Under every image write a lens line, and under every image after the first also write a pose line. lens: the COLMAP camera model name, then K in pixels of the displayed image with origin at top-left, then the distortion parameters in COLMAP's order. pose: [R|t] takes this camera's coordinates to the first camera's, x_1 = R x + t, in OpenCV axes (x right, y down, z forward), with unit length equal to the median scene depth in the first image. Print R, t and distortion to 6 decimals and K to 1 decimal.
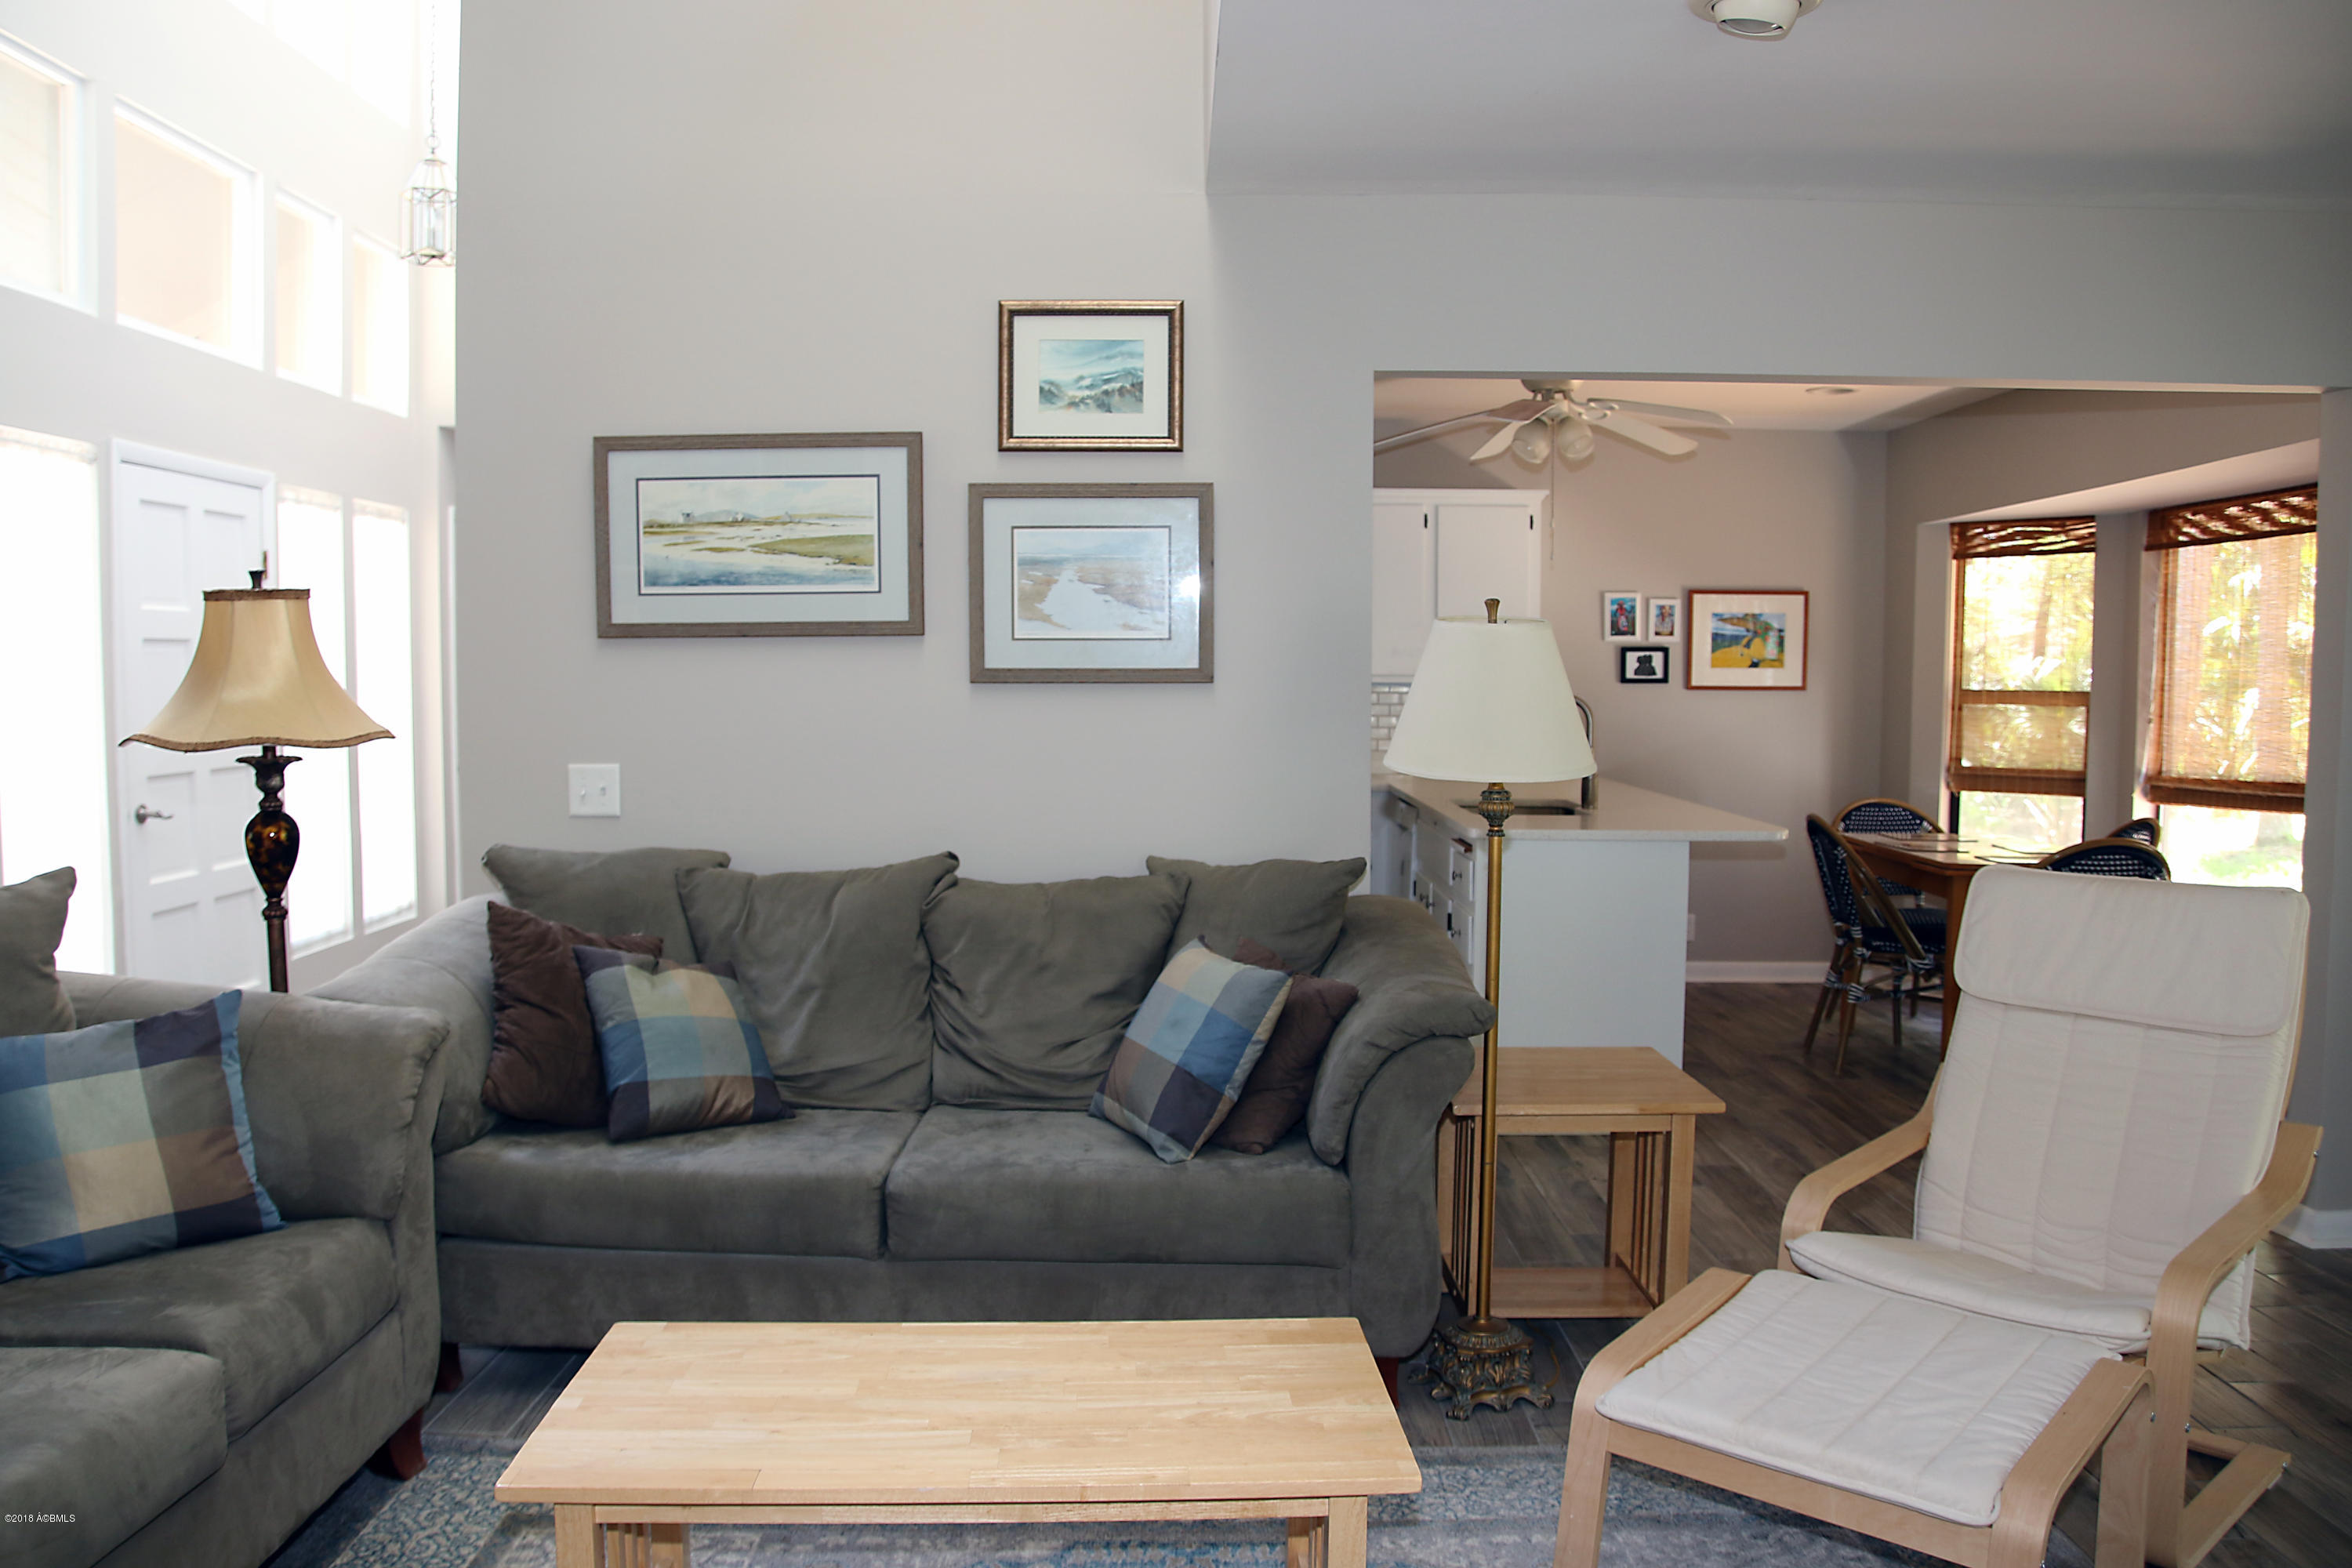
lens RADIAL K [[1792.5, 0, 1171.4], [0, 1792.5, 785.9], [0, 0, 1]] dist [-0.134931, 0.080643]
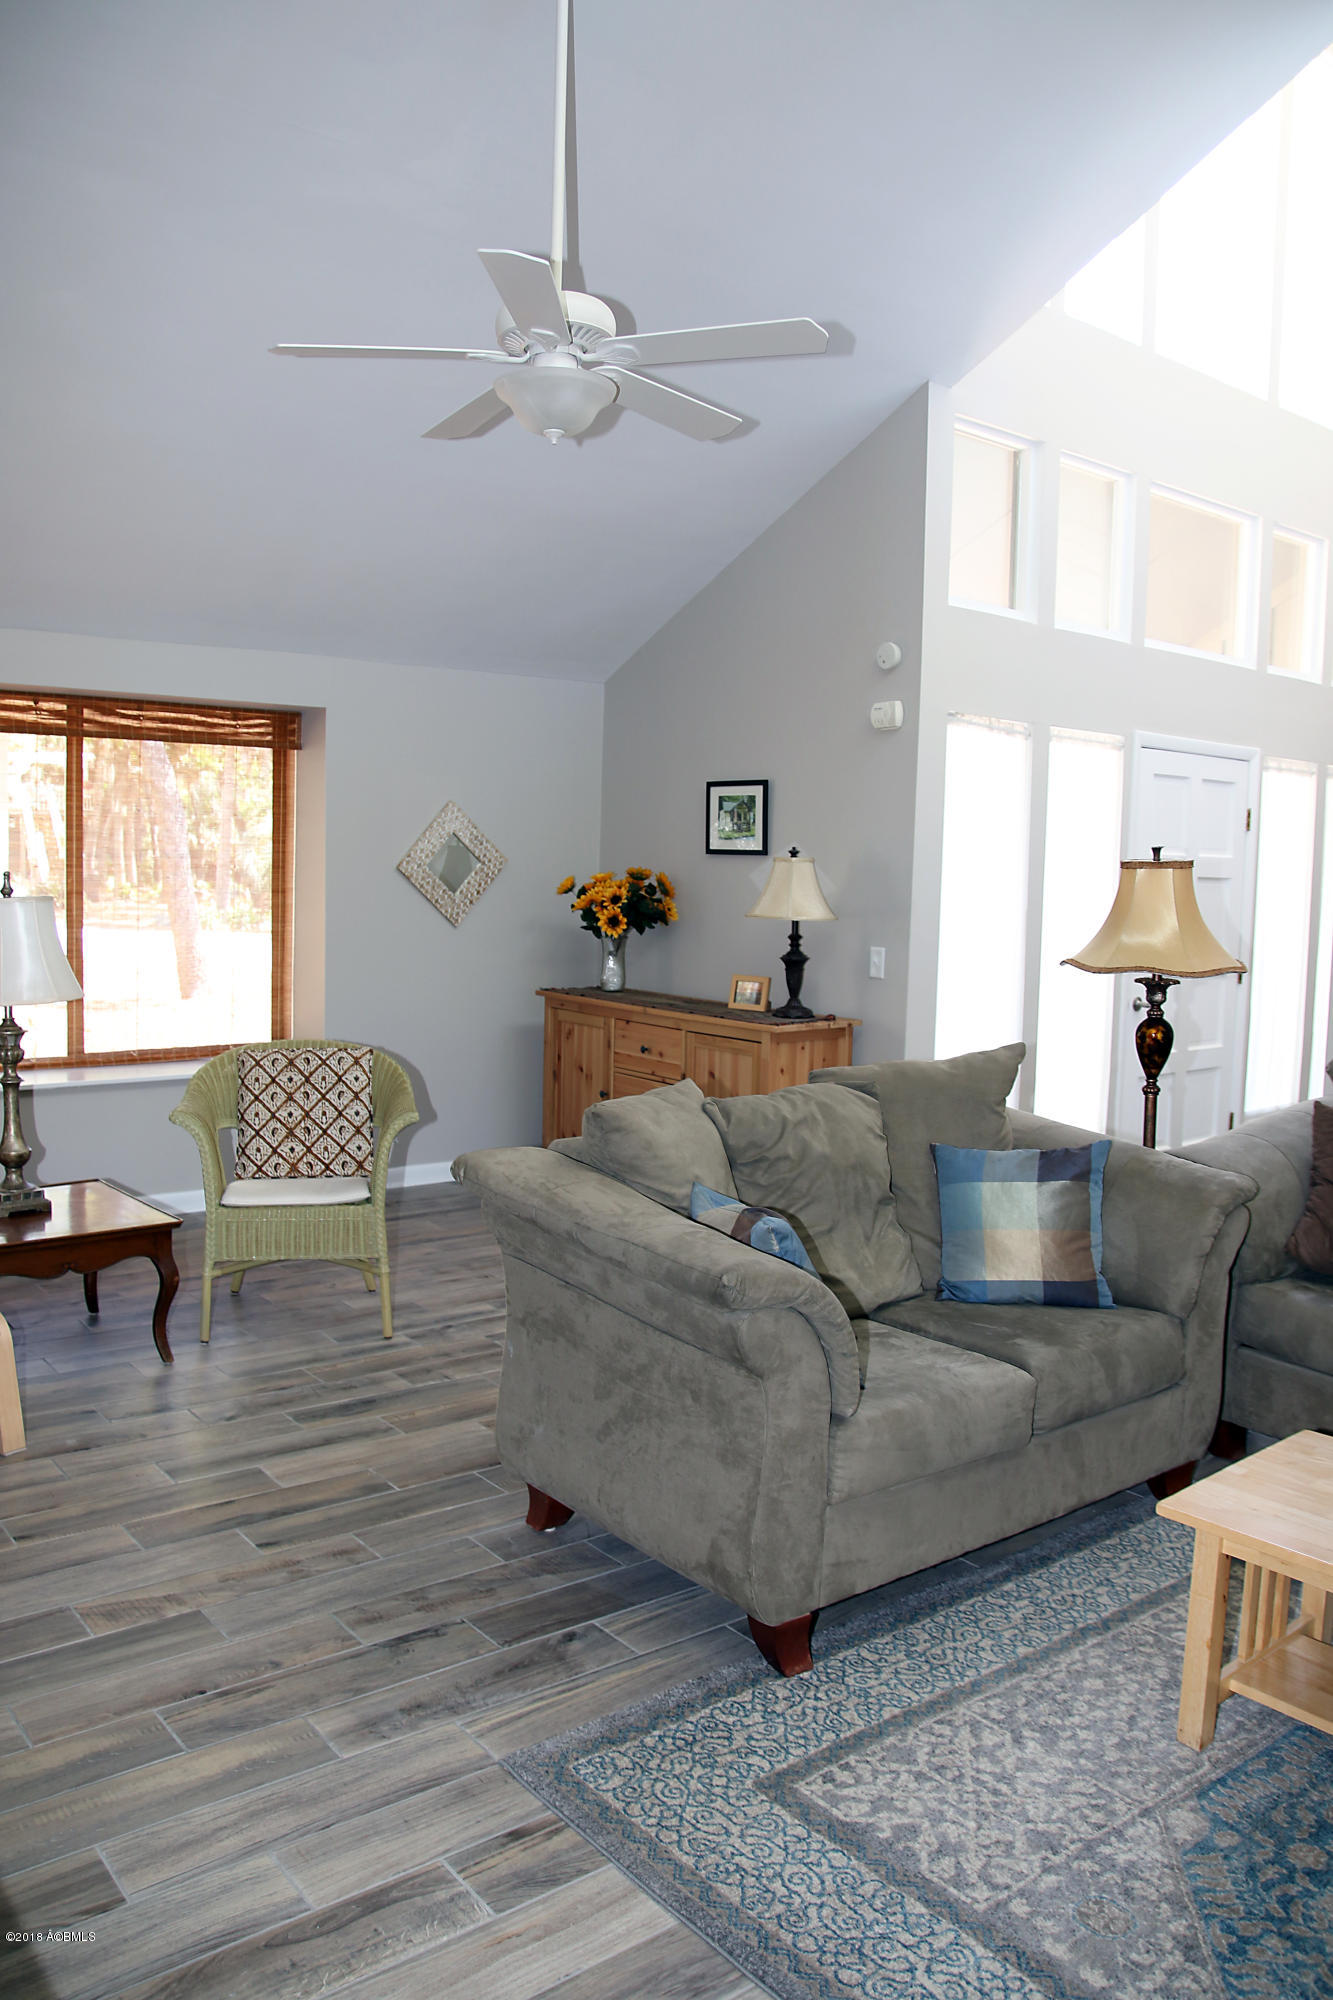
lens RADIAL K [[1524.2, 0, 675.7], [0, 1524.2, 1006.7], [0, 0, 1]] dist [-0.134931, 0.080643]
pose [[0.625408, 0.086524, -0.775486, 0.141824], [-0.074252, 0.995922, 0.051236, -0.021762], [0.776757, 0.025538, 0.629282, -0.052883]]
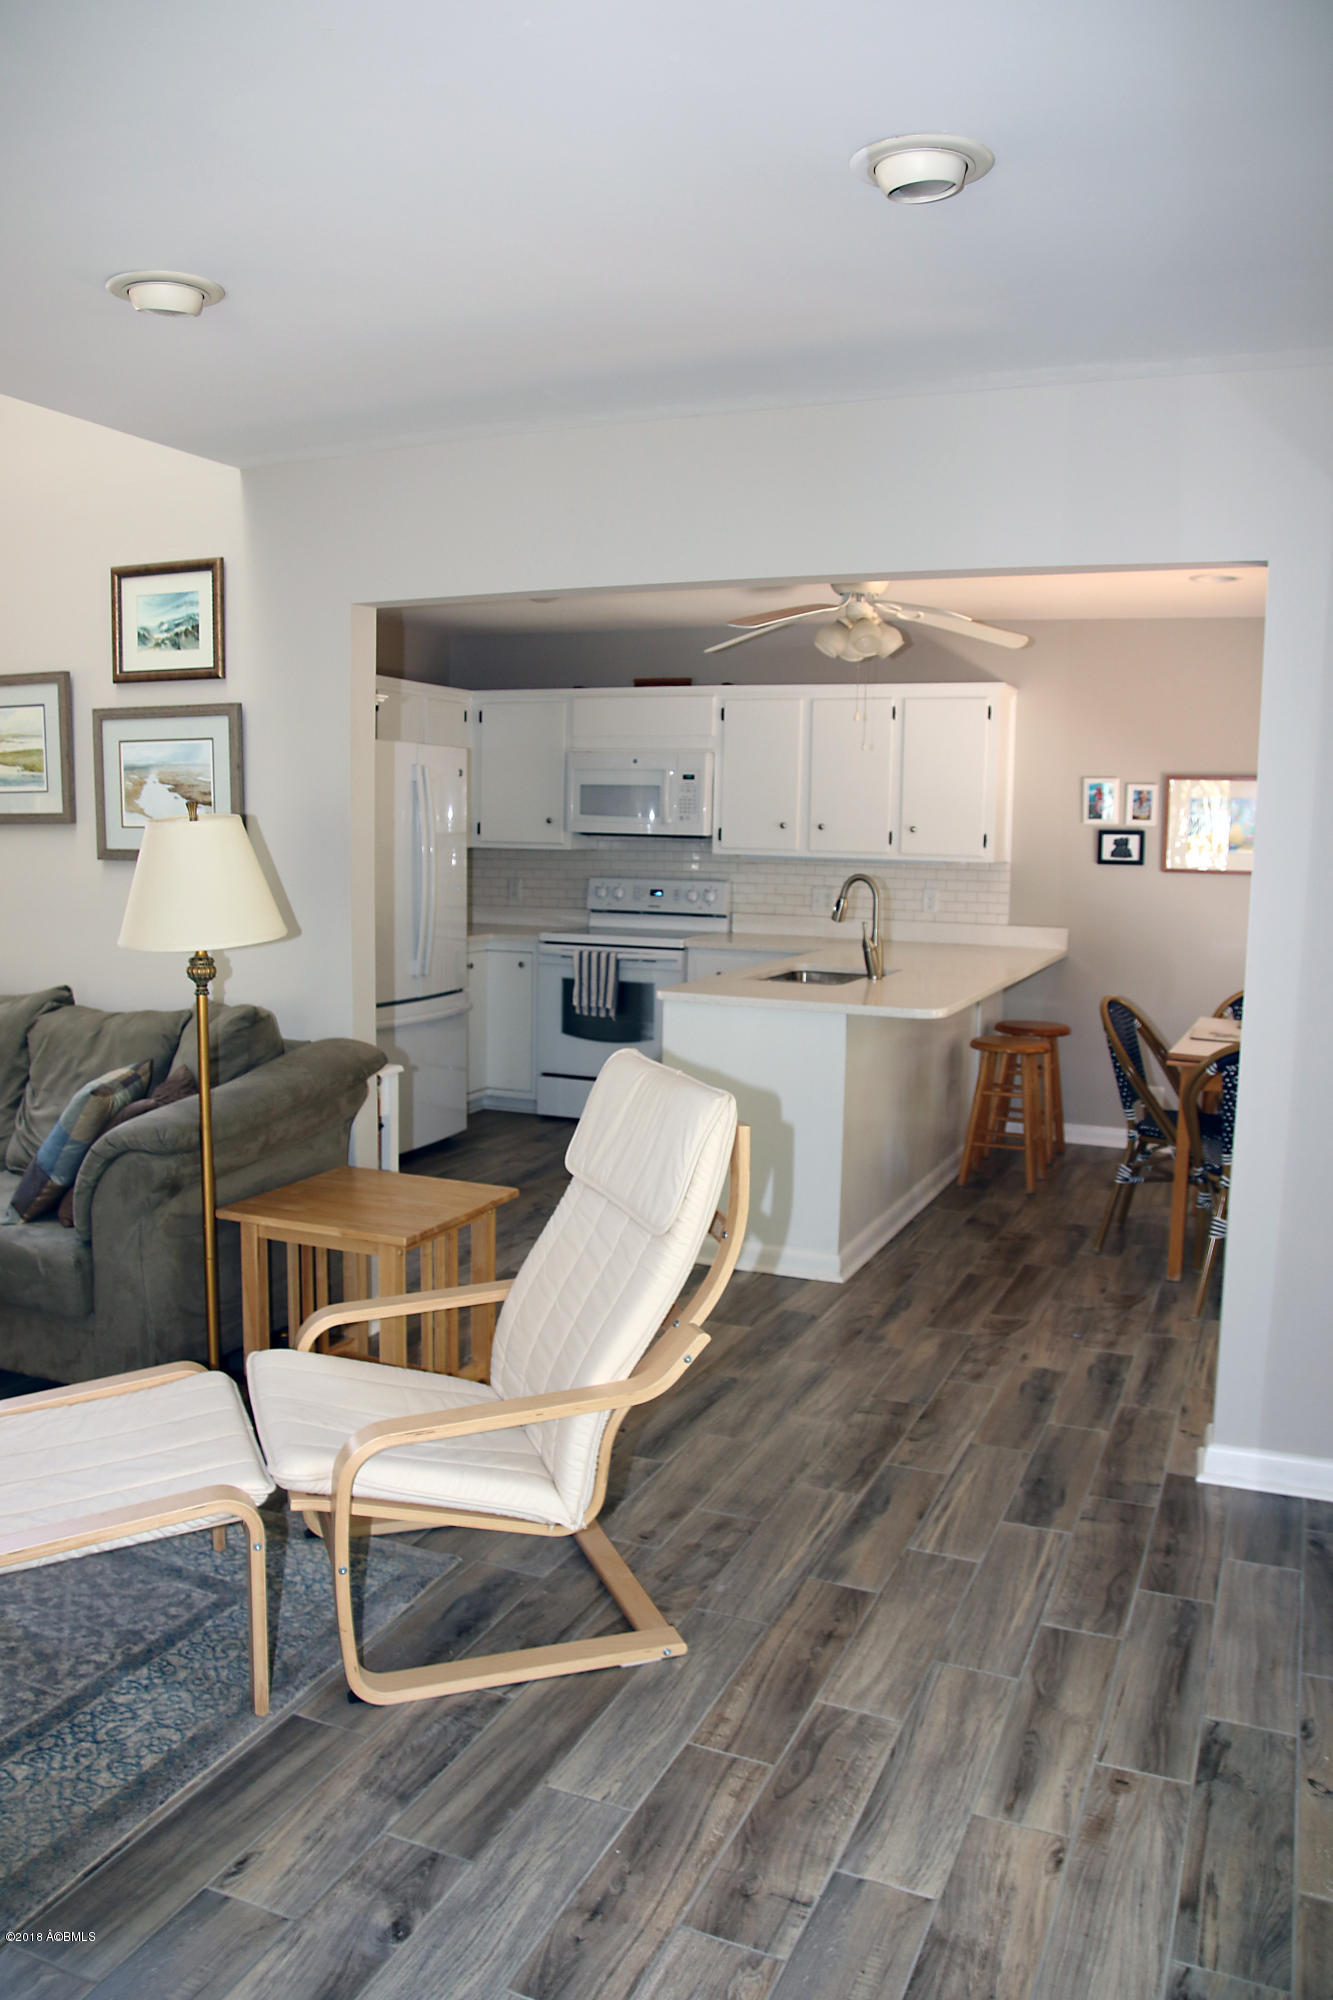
lens RADIAL K [[1524.2, 0, 663.4], [0, 1524.2, 1002.2], [0, 0, 1]] dist [-0.134931, 0.080643]
pose [[0.920281, 0.056222, -0.387197, 0.715641], [-0.037956, 0.997783, 0.054668, -0.029075], [0.389412, -0.035613, 0.920375, 0.139207]]
